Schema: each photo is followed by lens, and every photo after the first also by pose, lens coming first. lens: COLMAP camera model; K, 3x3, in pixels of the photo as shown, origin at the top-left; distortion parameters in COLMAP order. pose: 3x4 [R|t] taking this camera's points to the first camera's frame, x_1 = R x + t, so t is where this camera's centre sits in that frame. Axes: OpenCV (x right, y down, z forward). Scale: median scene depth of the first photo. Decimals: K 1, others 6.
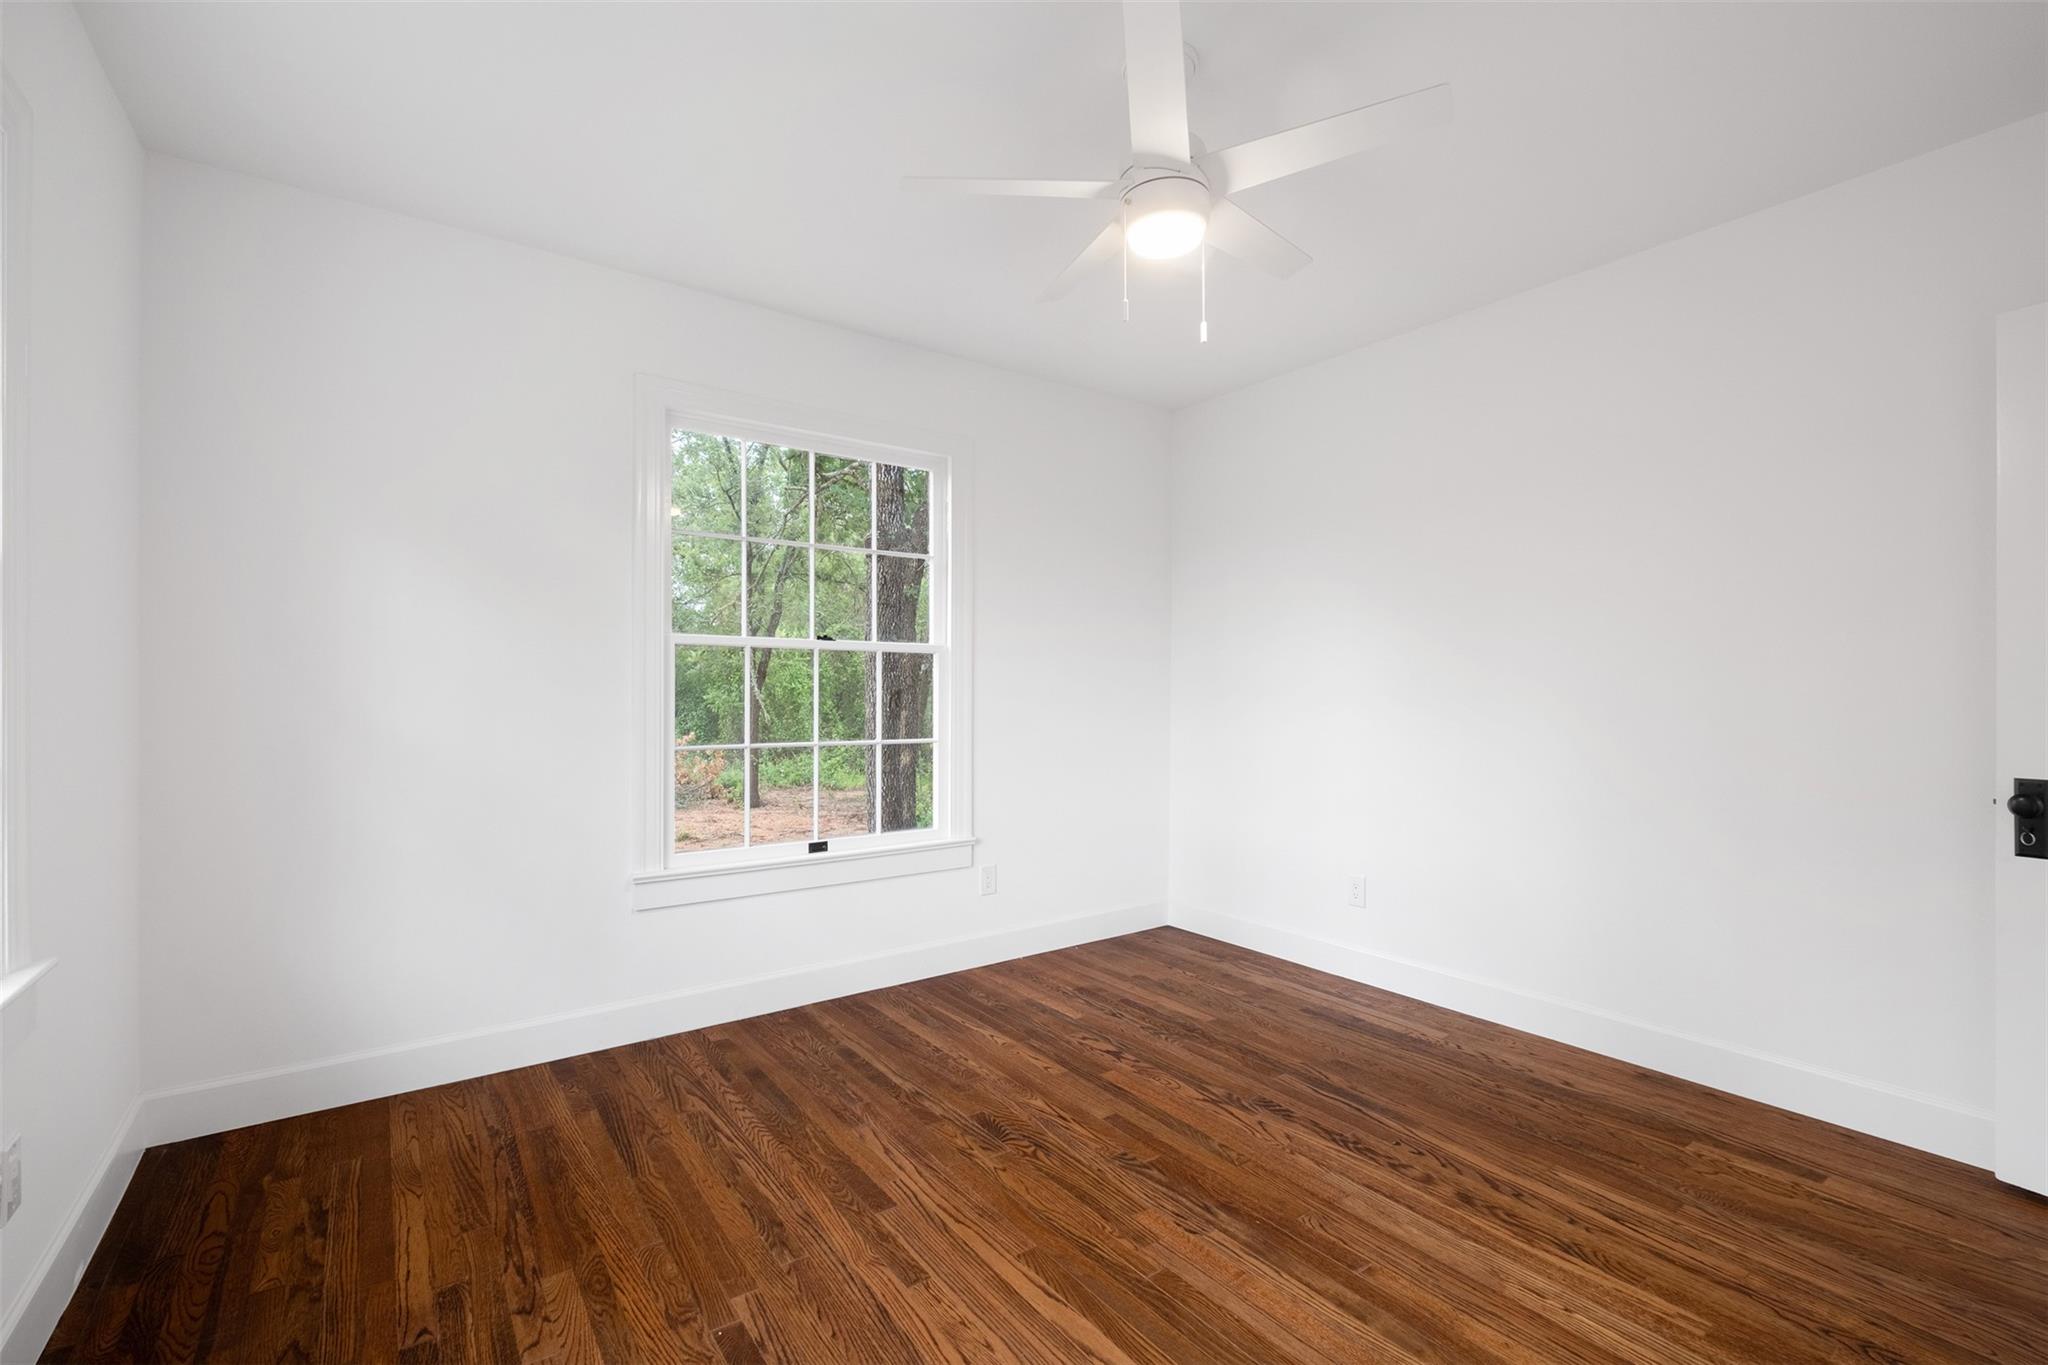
lens RADIAL K [[891.7, 0, 1016.9], [0, 891.7, 670.3], [0, 0, 1]] dist [0.005062, -0.007526]
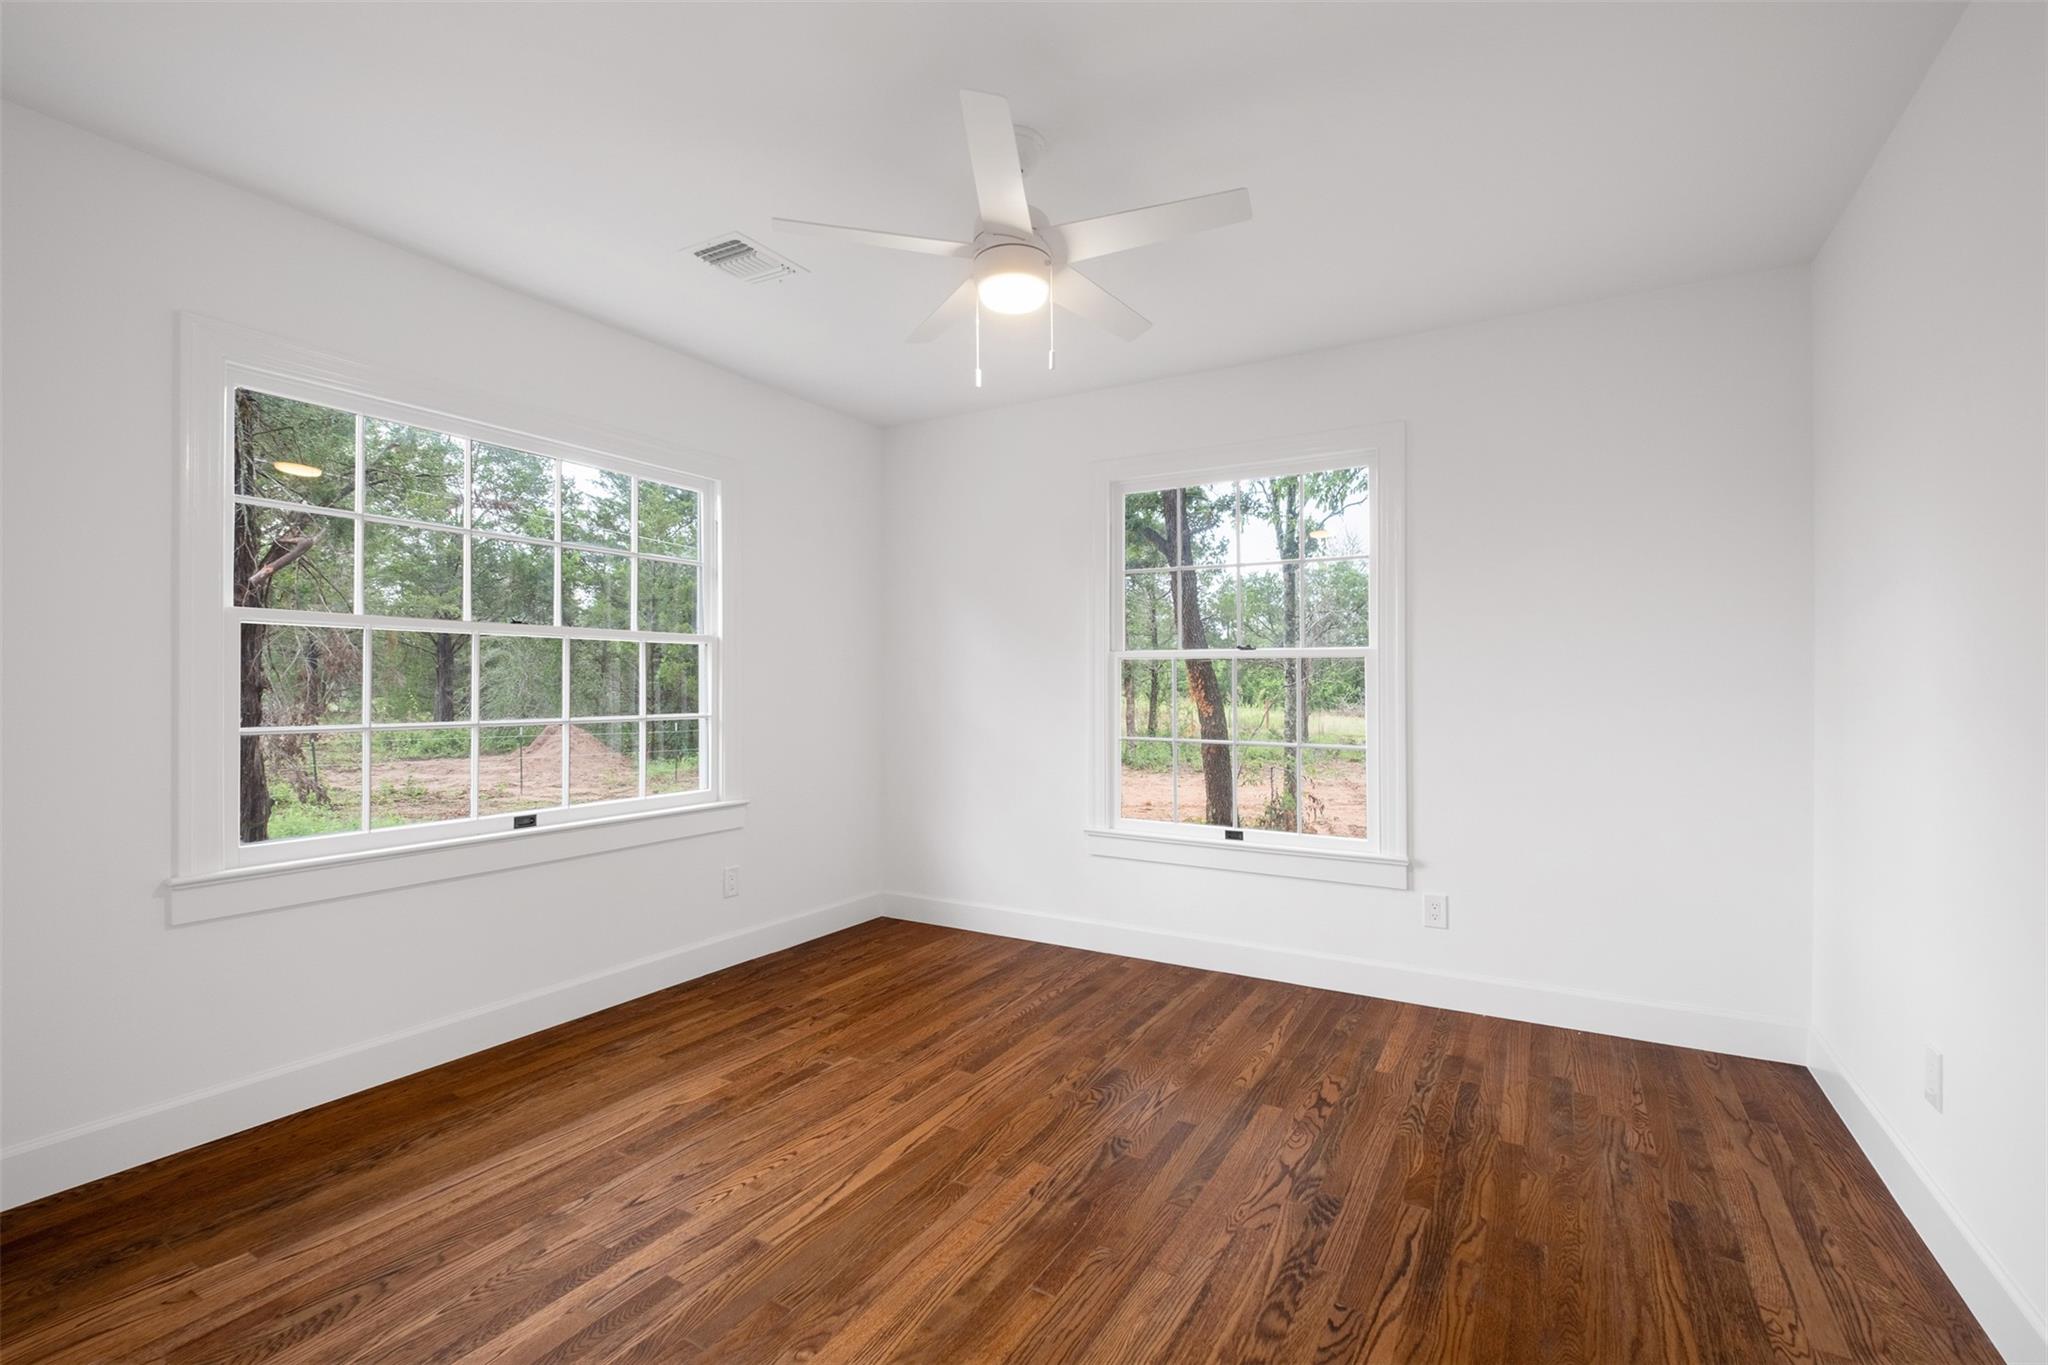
lens RADIAL K [[891.7, 0, 1016.9], [0, 891.7, 670.3], [0, 0, 1]] dist [0.005062, -0.007526]
pose [[0.412060, -0.017135, -0.910996, 0.863254], [0.009512, 0.999850, -0.014504, 0.020572], [0.911107, -0.002689, 0.412161, 0.409318]]
